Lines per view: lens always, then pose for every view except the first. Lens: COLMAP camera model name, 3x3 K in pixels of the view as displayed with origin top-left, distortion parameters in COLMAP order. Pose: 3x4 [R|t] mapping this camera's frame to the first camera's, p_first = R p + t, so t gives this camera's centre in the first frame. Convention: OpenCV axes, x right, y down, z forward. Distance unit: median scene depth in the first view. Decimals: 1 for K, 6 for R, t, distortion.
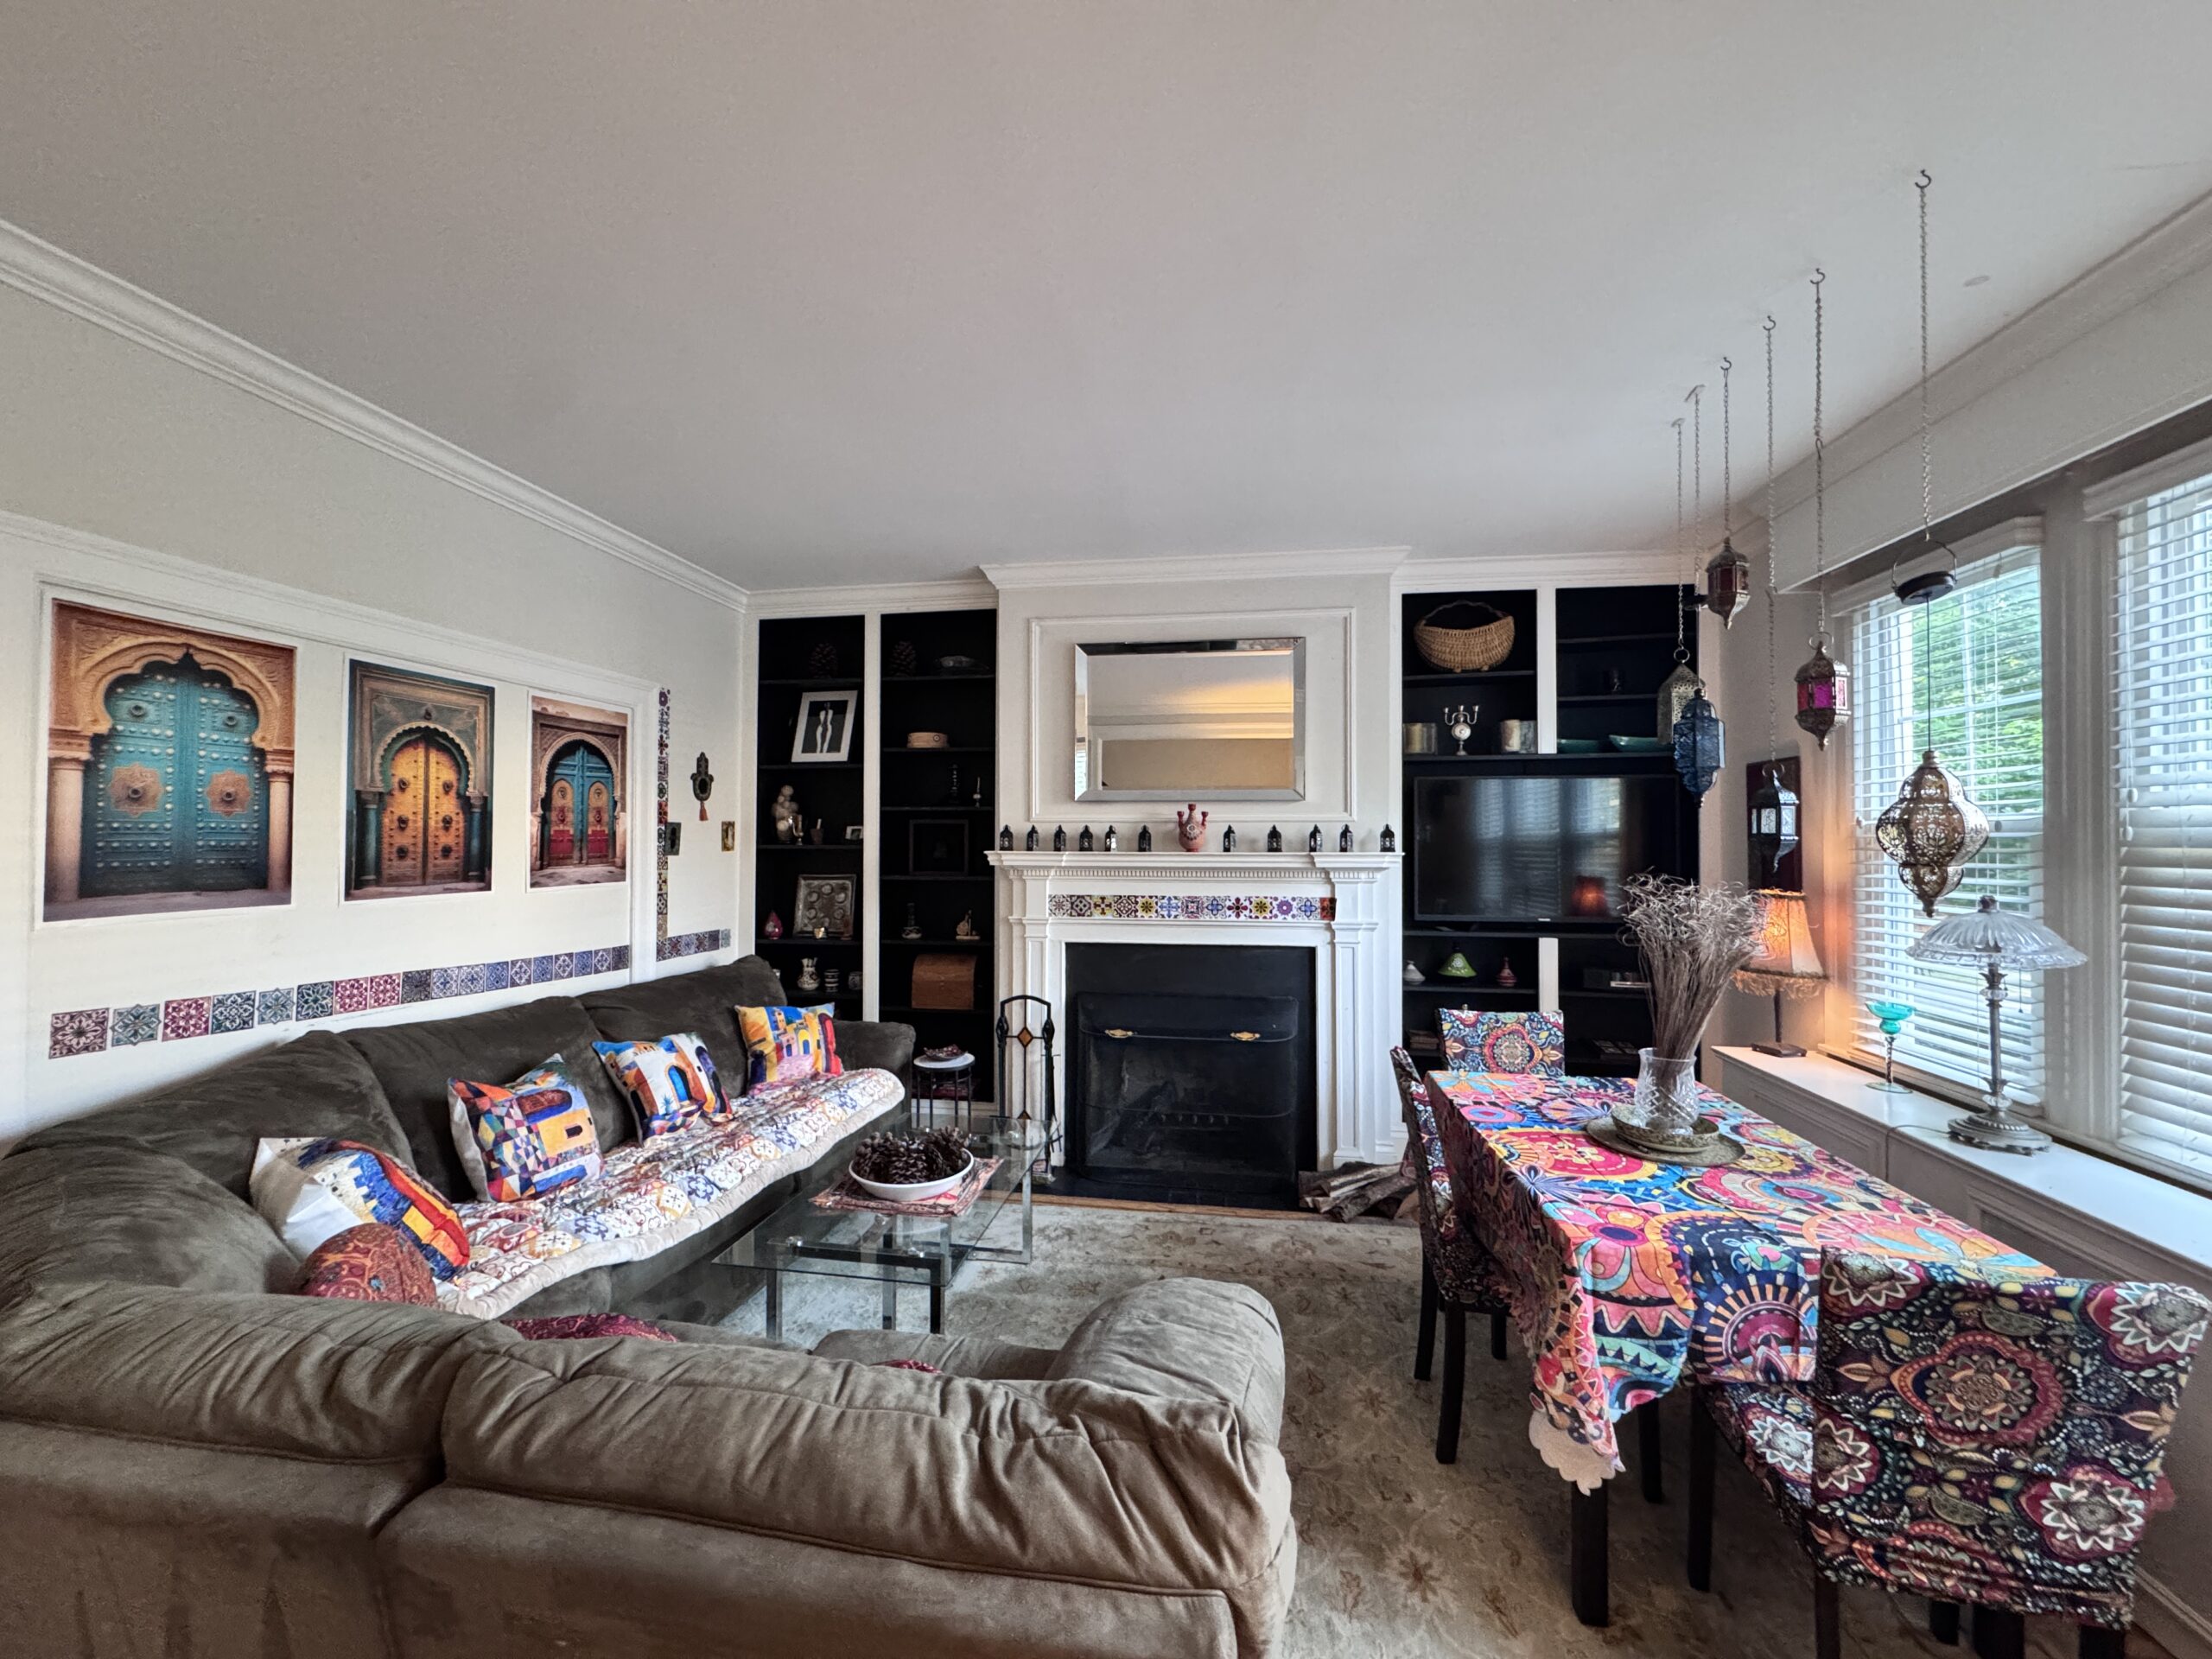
lens RADIAL K [[880.3, 0, 1104.8], [0, 880.3, 829.6], [0, 0, 1]] dist [-0.004004, 0.001121]
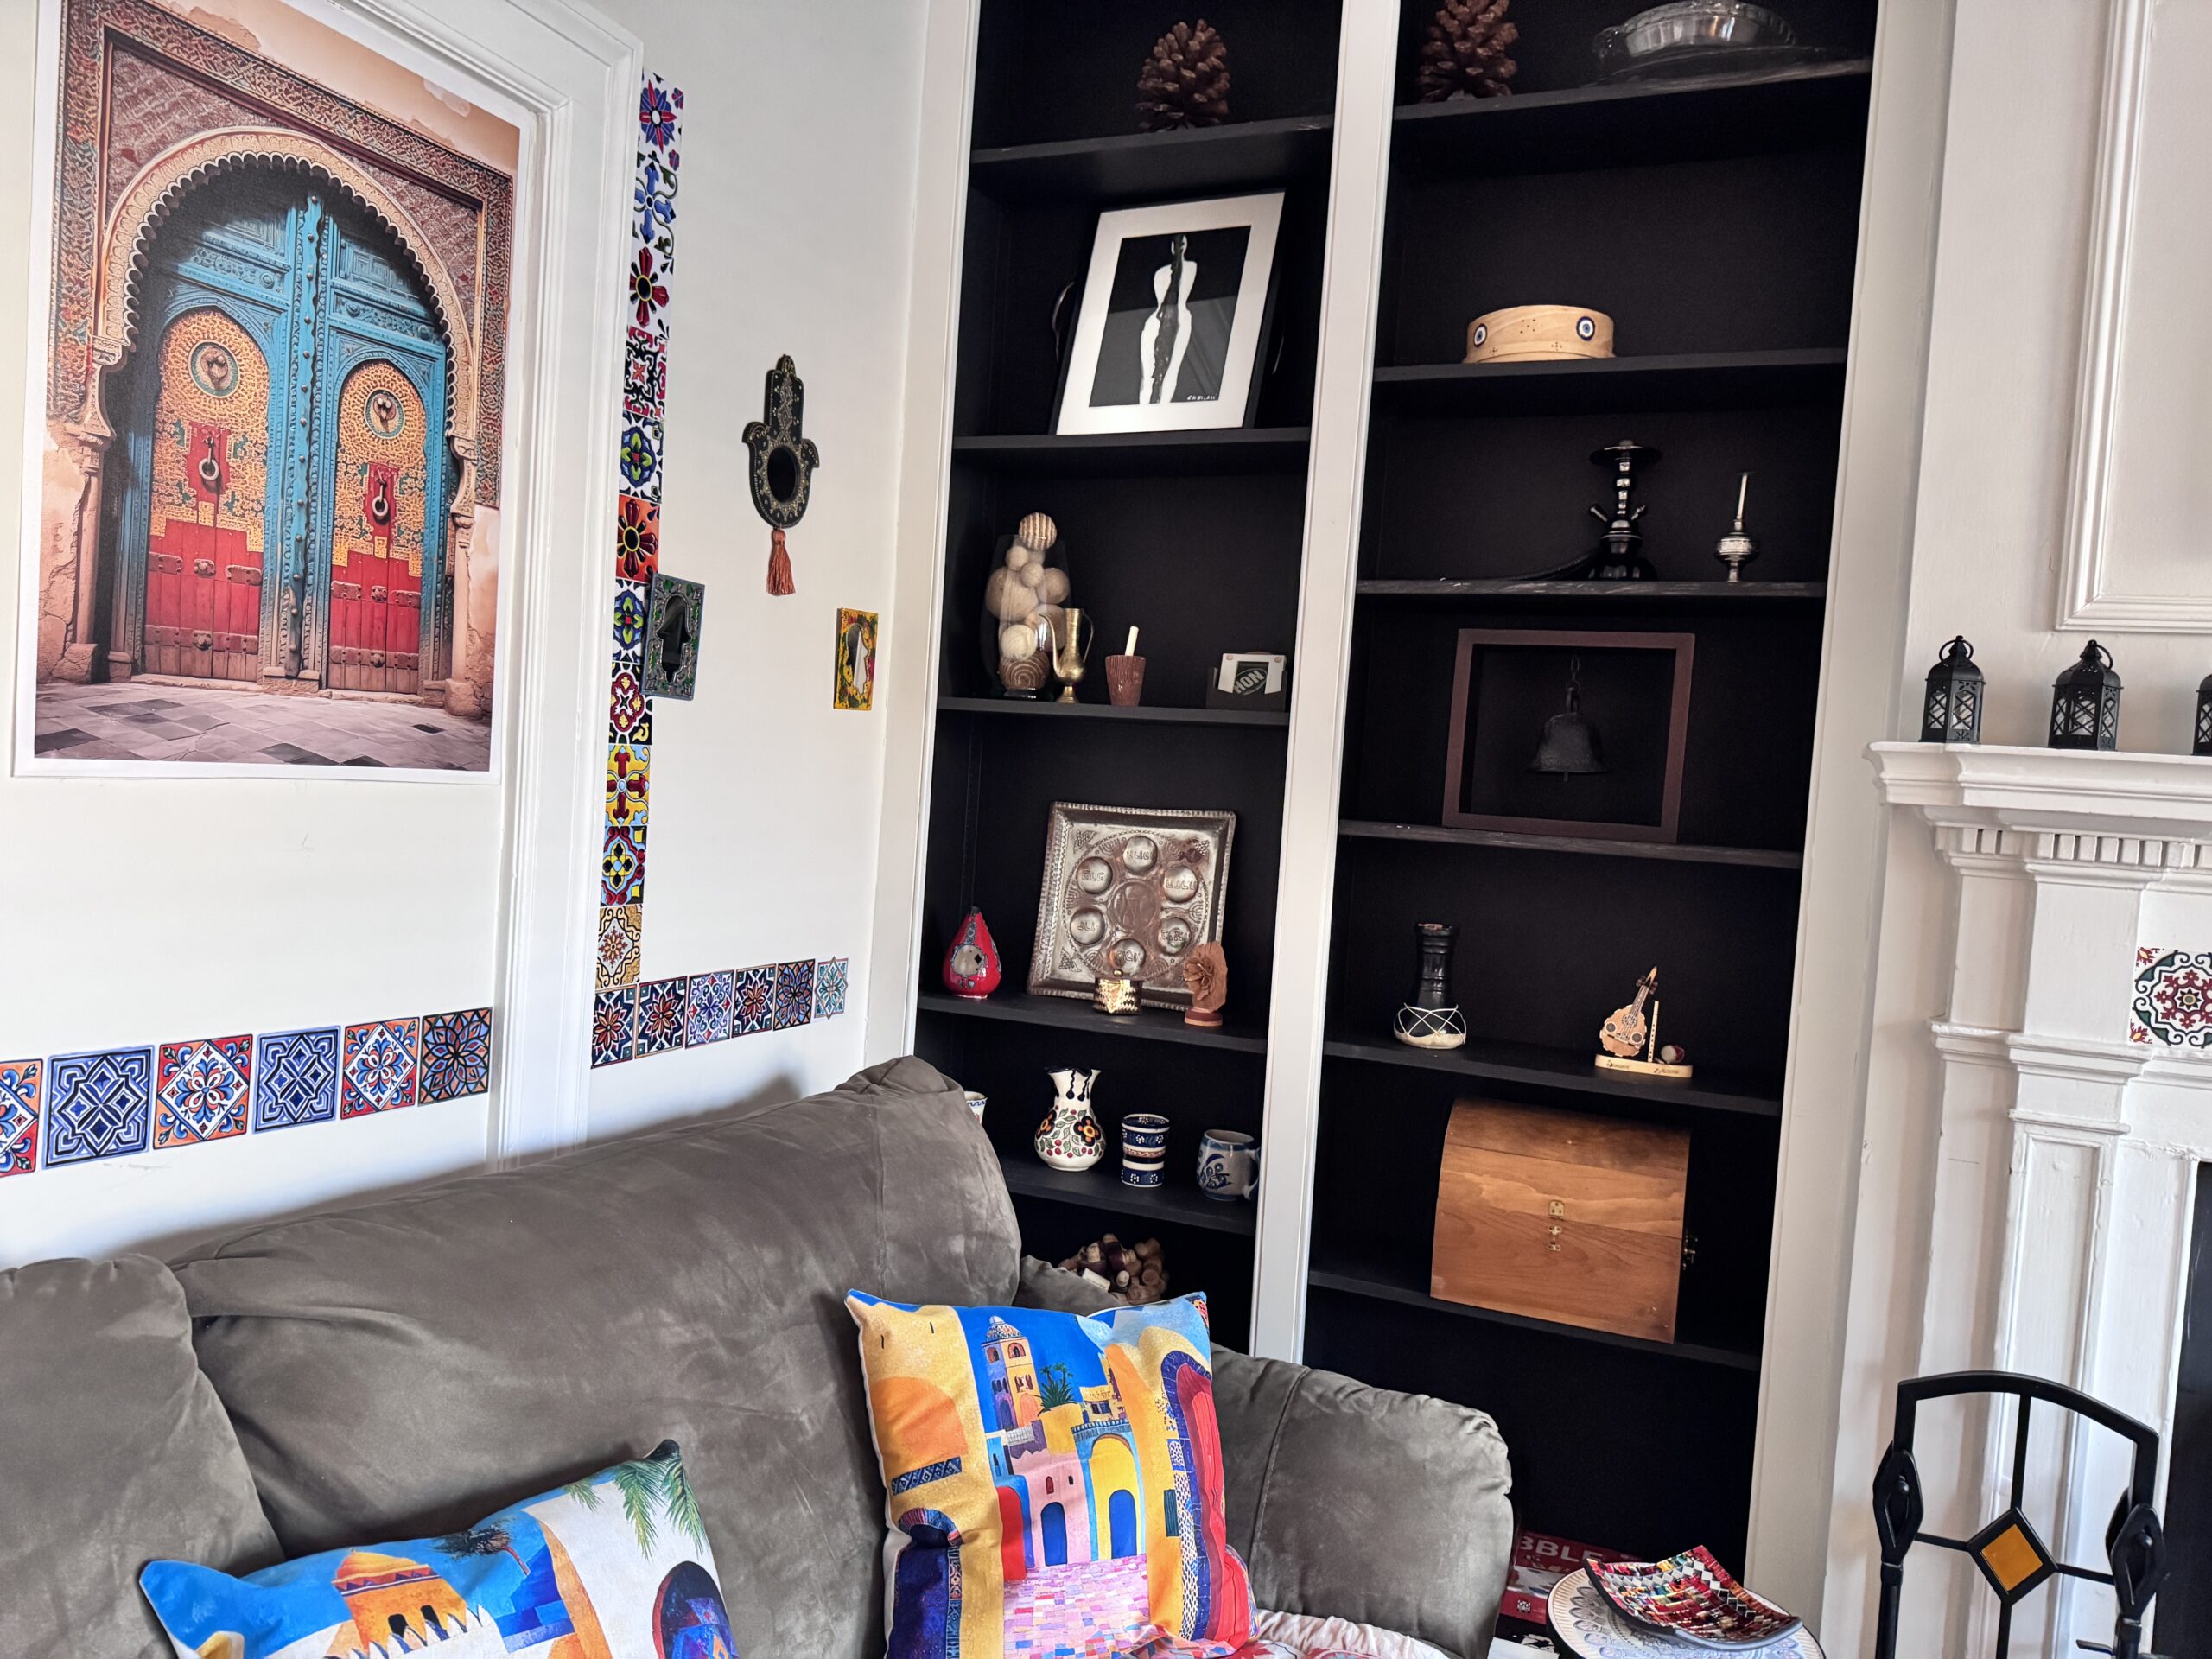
lens RADIAL K [[1562.3, 0, 1086.1], [0, 1562.3, 846.4], [0, 0, 1]] dist [0.041909, -0.051612]
pose [[0.966673, 0.070732, -0.246050, -0.338868], [-0.058865, 0.996735, 0.055266, 0.060097], [0.249155, -0.038940, 0.967680, 0.788675]]
